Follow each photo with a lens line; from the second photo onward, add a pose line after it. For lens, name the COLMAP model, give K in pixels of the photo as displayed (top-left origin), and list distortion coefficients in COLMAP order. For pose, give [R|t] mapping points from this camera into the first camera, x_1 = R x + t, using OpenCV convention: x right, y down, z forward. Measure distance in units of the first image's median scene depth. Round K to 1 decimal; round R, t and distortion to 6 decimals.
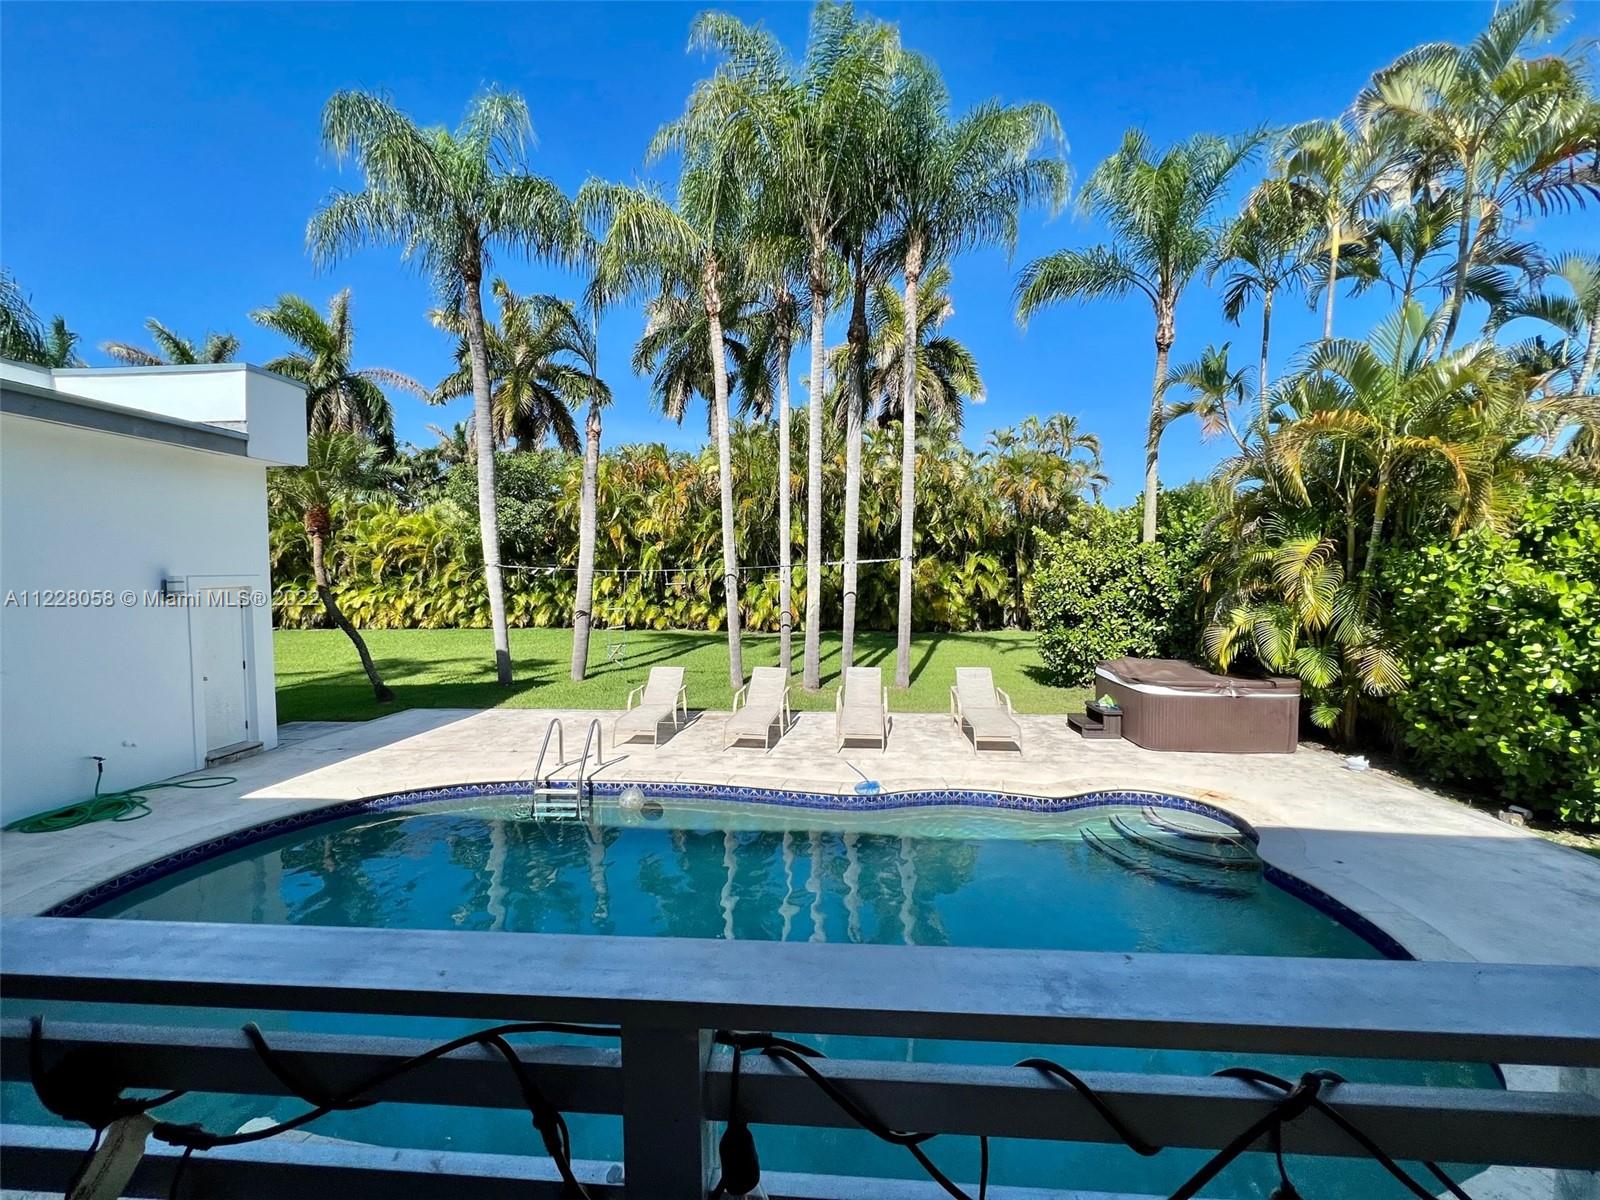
lens RADIAL K [[642.3, 0, 792.9], [0, 642.3, 595.7], [0, 0, 1]] dist [-0.002501, 0.000856]
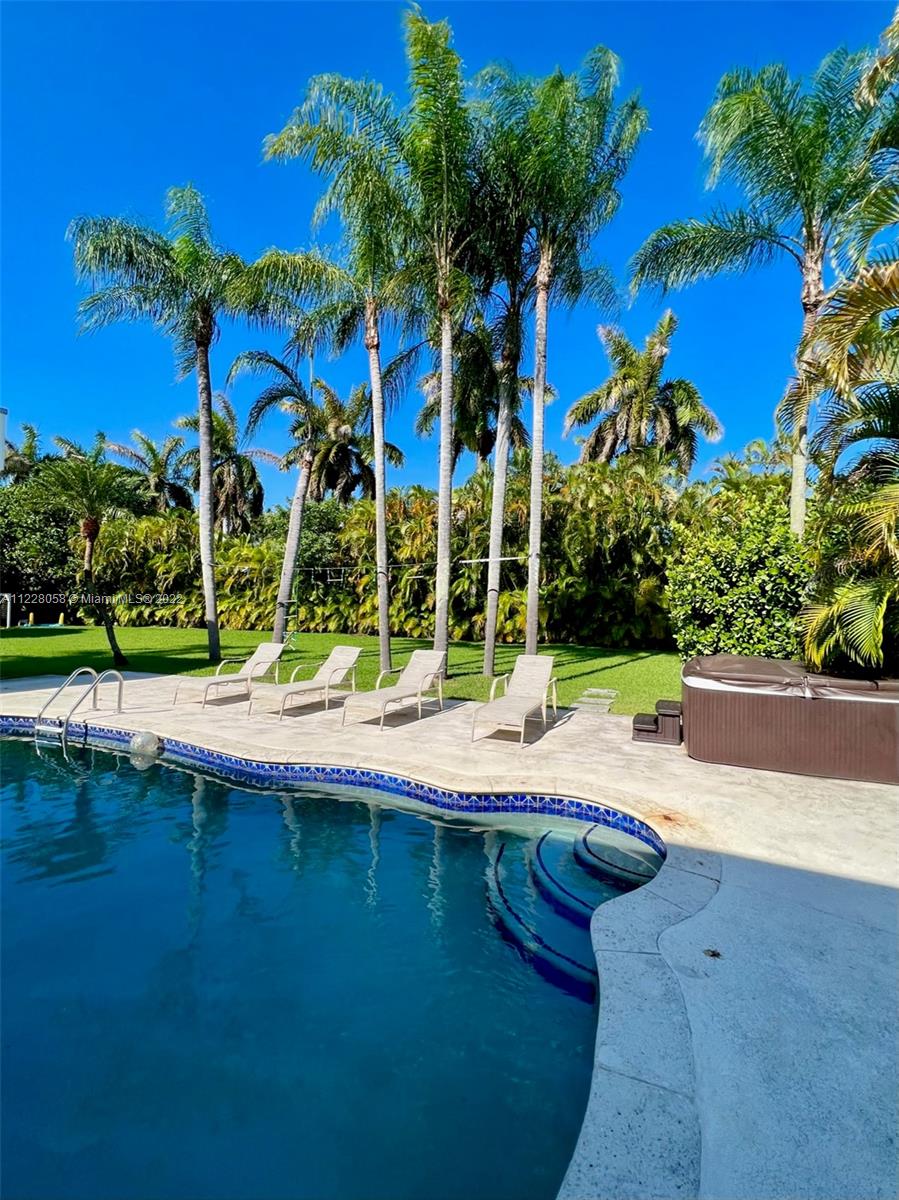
lens RADIAL K [[511.3, 0, 452.3], [0, 511.3, 598.1], [0, 0, 1]] dist [-0.002841, 0.000559]
pose [[0.951622, 0.015937, -0.306856, 0.305366], [-0.034196, 0.997943, -0.054218, 0.056986], [0.305361, 0.062089, 0.950210, 0.198217]]
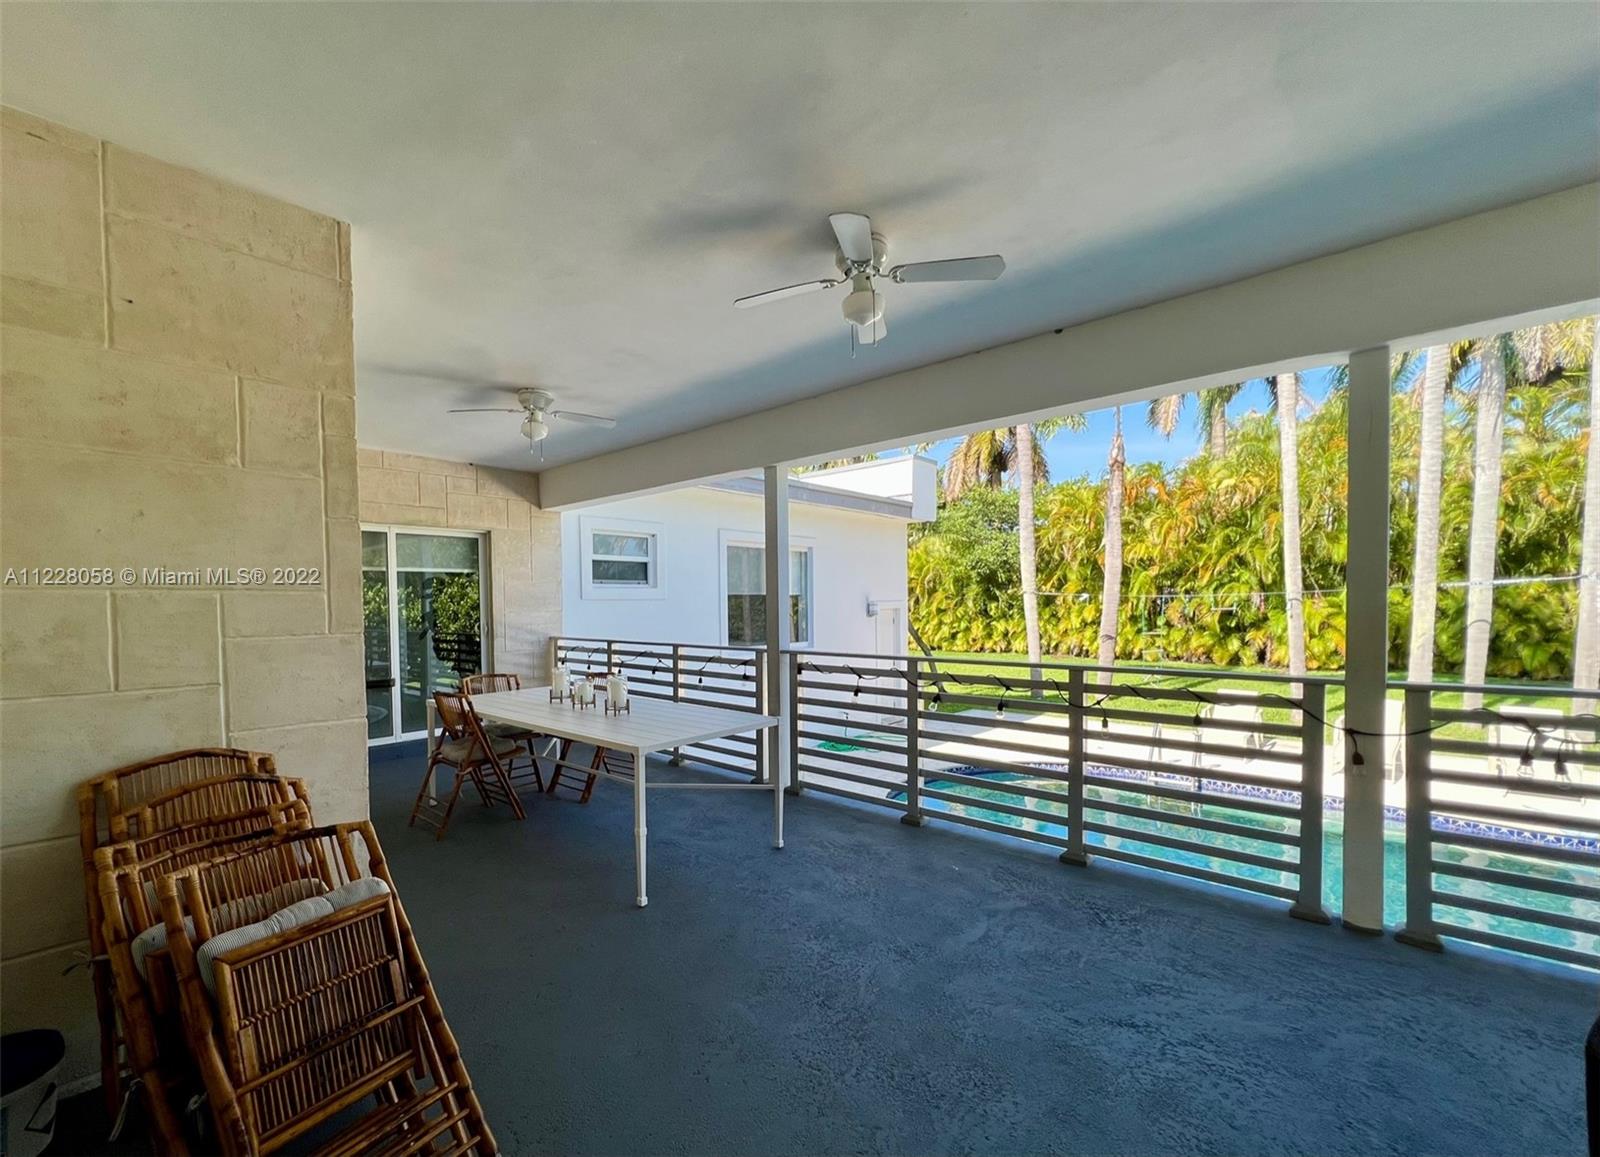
lens RADIAL K [[671.4, 0, 759.0], [0, 671.4, 619.9], [0, 0, 1]] dist [0.000915, 0.000103]
pose [[0.789107, 0.011416, -0.614149, -0.114743], [-0.017396, 0.999842, -0.003767, 0.014462], [0.614009, 0.013656, 0.789181, -0.243333]]
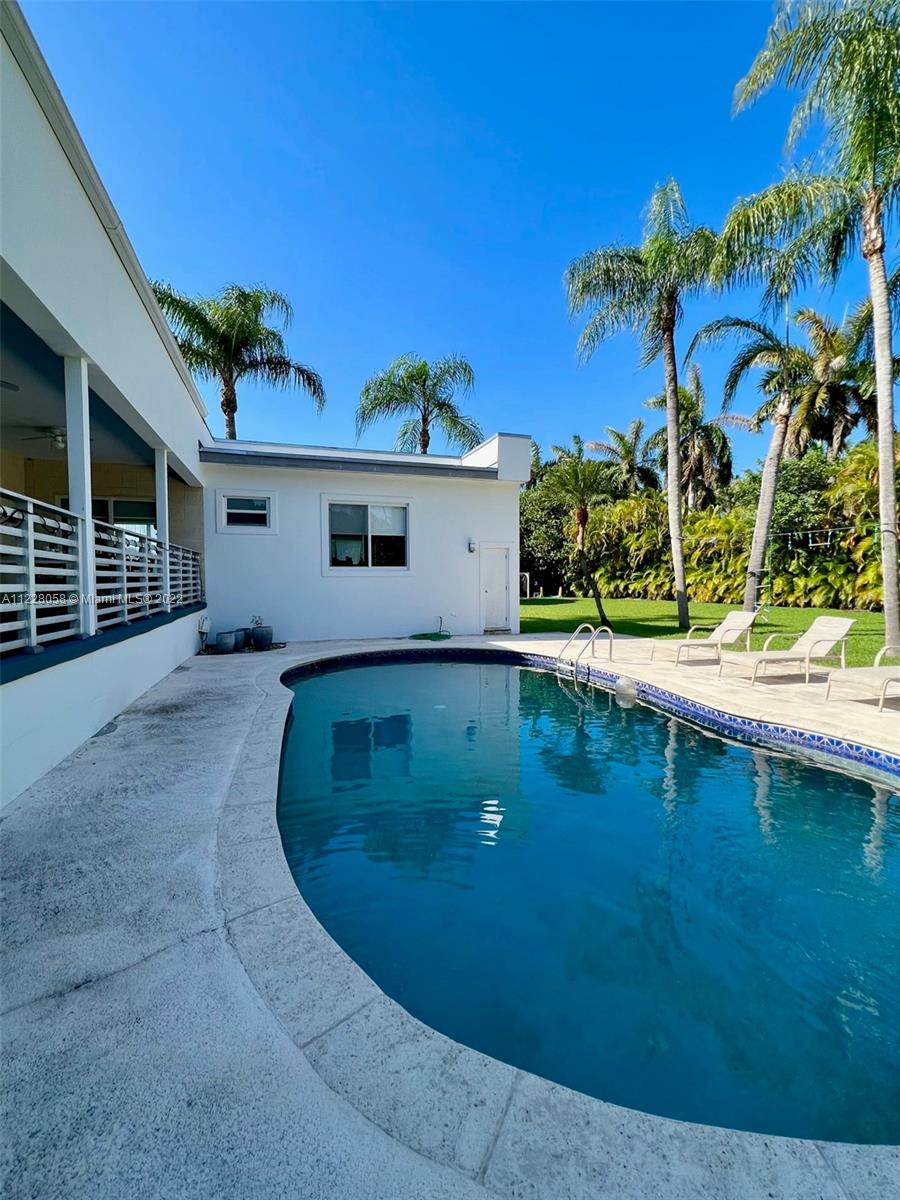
lens RADIAL K [[510.1, 0, 456.2], [0, 510.1, 596.2], [0, 0, 1]] dist [-0.001592, 0.001364]
pose [[0.399100, 0.035656, -0.916214, 0.336033], [-0.036459, 0.999070, 0.022999, 0.066965], [0.916182, 0.024225, 0.400029, 0.156676]]
